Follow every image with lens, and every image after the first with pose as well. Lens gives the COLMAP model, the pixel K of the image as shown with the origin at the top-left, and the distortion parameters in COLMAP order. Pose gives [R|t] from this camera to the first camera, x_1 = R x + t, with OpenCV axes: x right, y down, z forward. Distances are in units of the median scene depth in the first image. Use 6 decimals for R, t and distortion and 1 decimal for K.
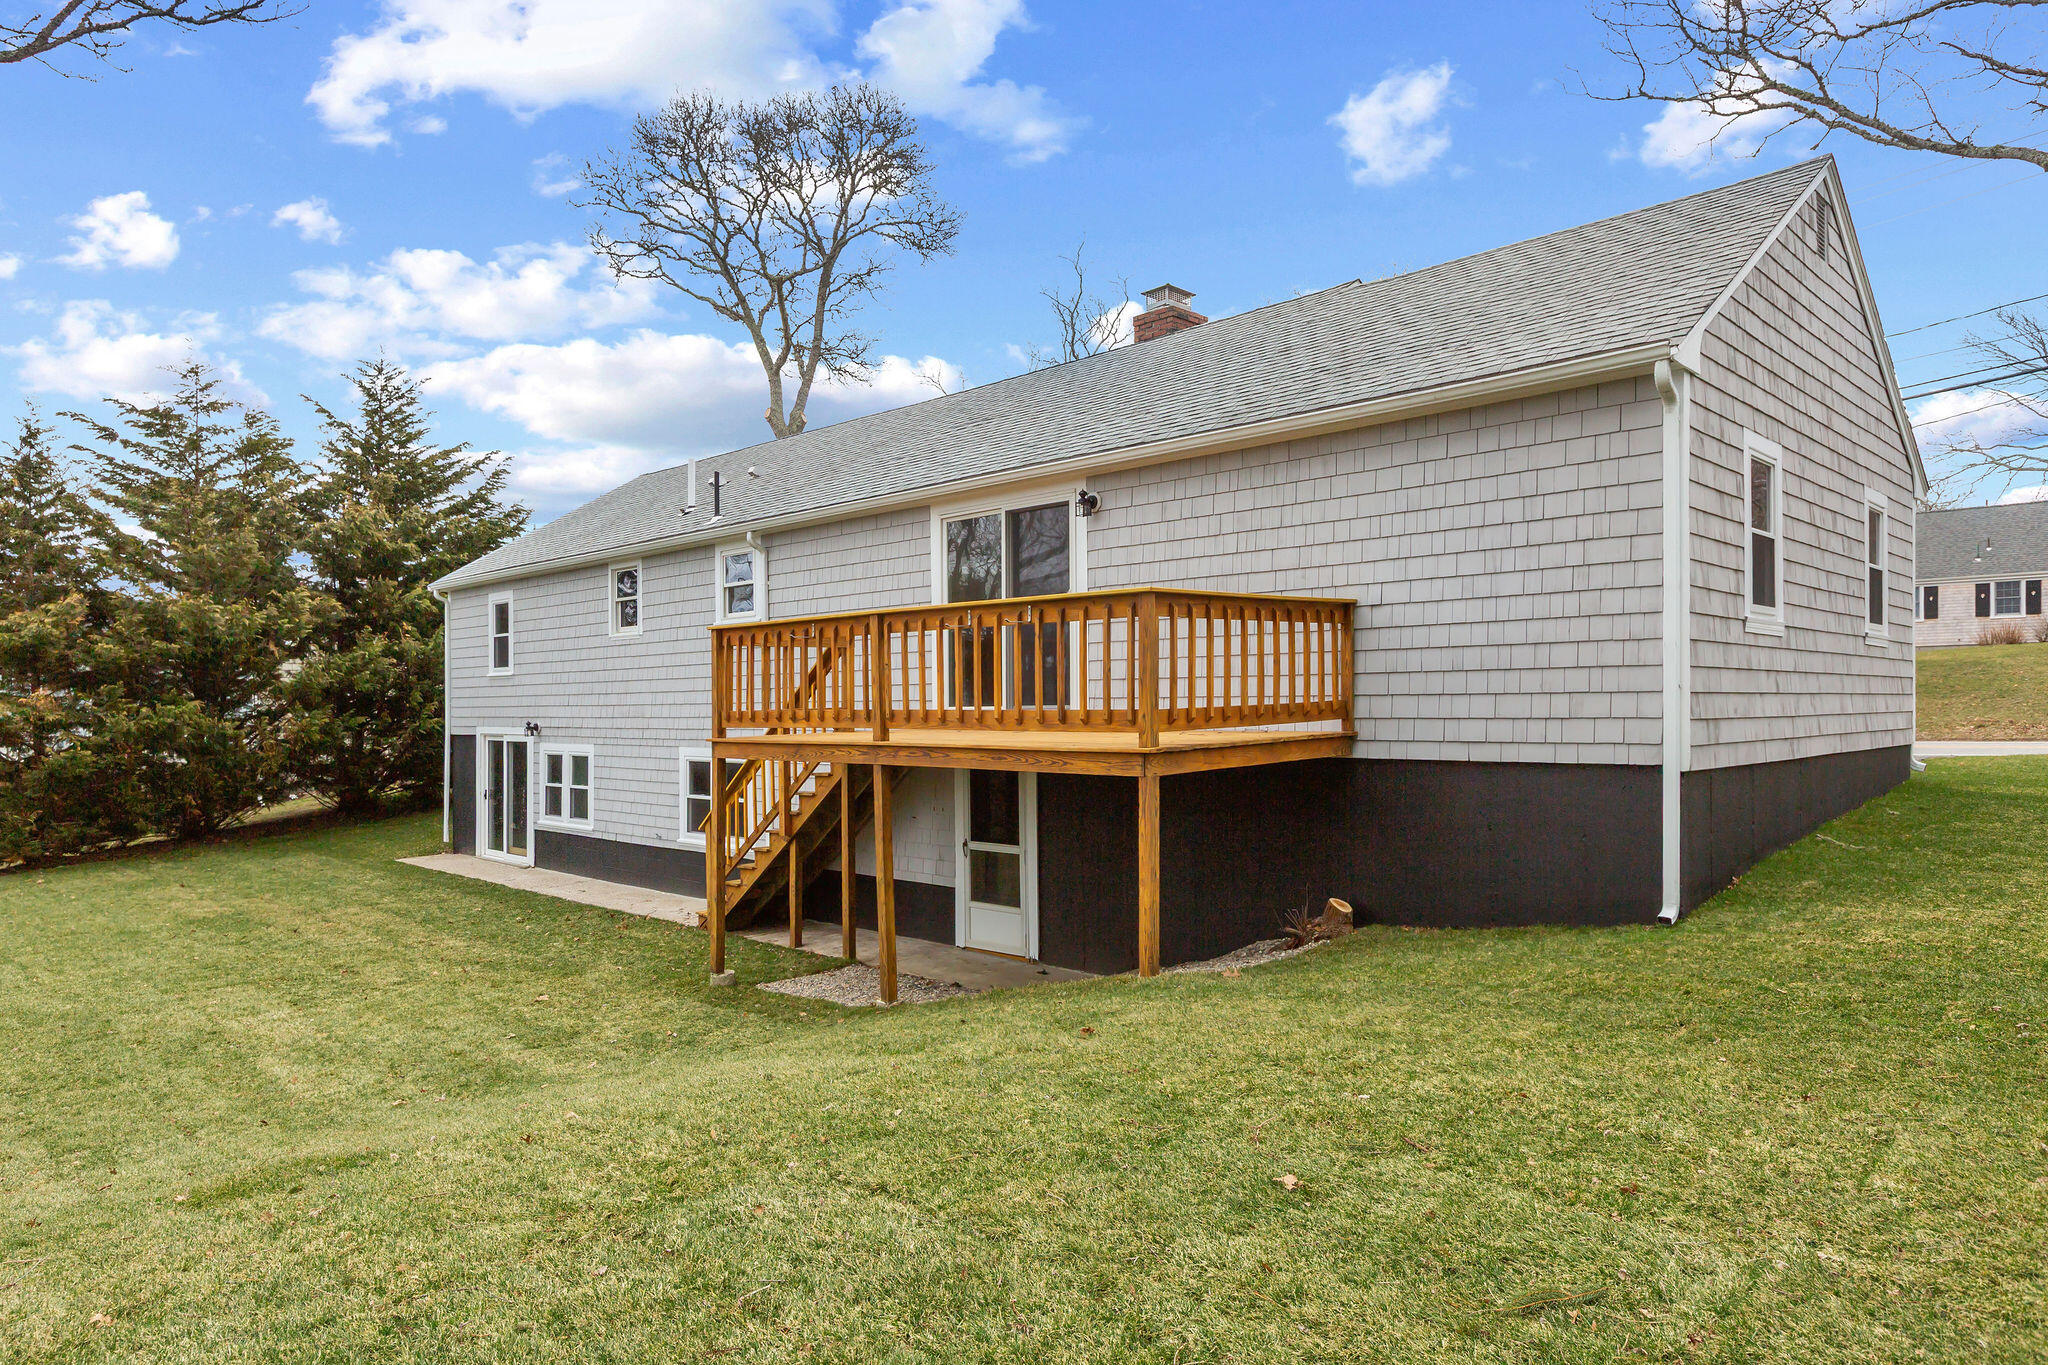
lens RADIAL K [[1161.1, 0, 1066.5], [0, 1161.1, 694.4], [0, 0, 1]] dist [0.010083, -0.001095]
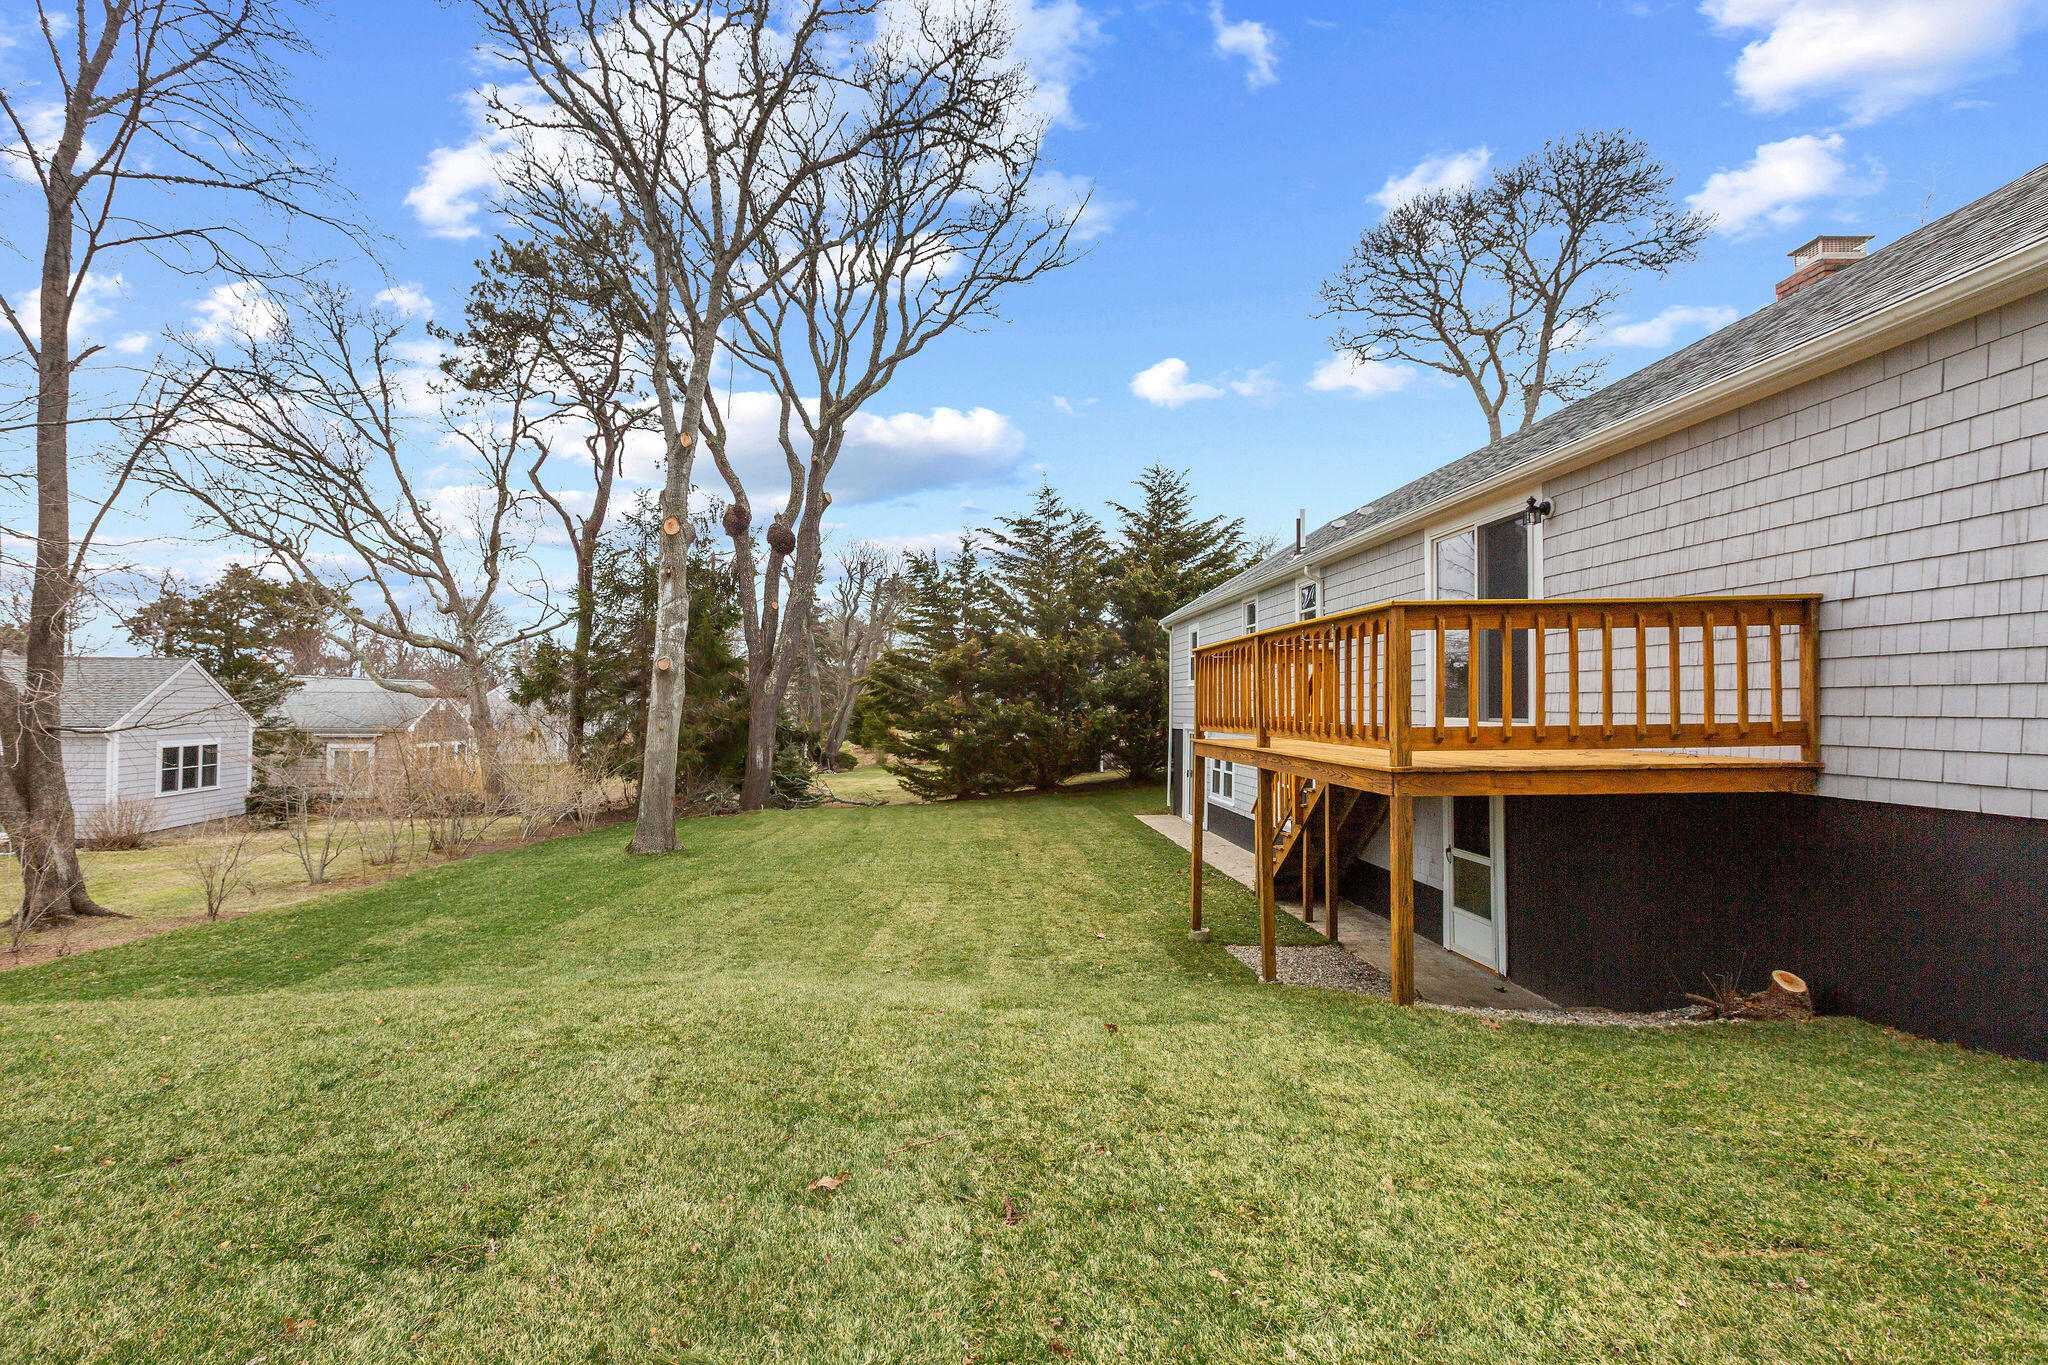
lens RADIAL K [[947.7, 0, 1026.8], [0, 947.7, 675.4], [0, 0, 1]] dist [-0.000931, 0.000027]
pose [[0.715894, -0.007443, -0.698169, 0.258885], [-0.009817, 0.999737, -0.020724, -0.006646], [0.698140, 0.021690, 0.715633, 0.142035]]
